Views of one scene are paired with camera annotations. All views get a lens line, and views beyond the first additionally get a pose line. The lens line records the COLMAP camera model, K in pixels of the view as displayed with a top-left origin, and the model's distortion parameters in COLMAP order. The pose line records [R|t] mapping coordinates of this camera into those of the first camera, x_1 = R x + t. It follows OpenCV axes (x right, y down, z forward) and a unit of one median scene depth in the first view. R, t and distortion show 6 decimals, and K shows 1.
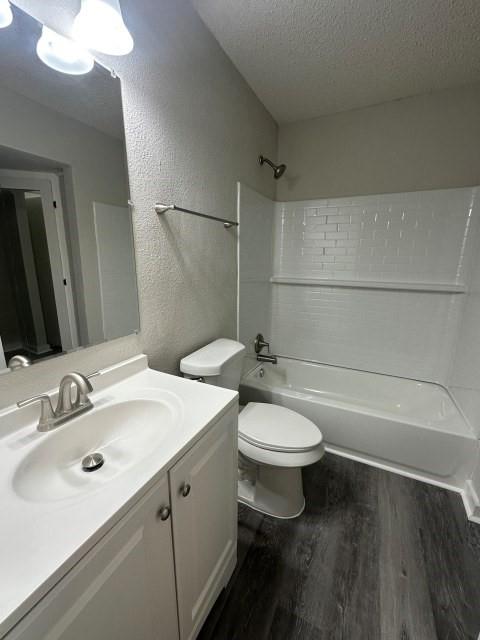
lens RADIAL K [[259.2, 0, 239.7], [0, 259.2, 318.8], [0, 0, 1]] dist [-0.003017, -0.000469]
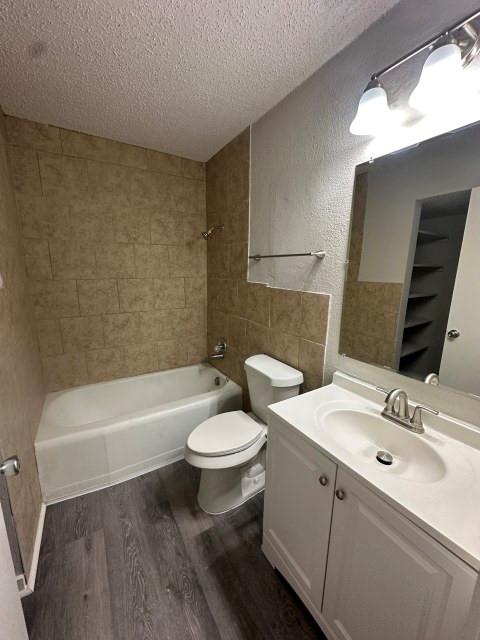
lens RADIAL K [[259.2, 0, 240.0], [0, 259.2, 320.4], [0, 0, 1]] dist [-0.003017, -0.000469]
pose [[-0.523698, 0.159458, -0.836847, 0.738030], [-0.188099, 0.936438, 0.296147, -0.324396], [0.830879, 0.312502, -0.460416, 0.689762]]
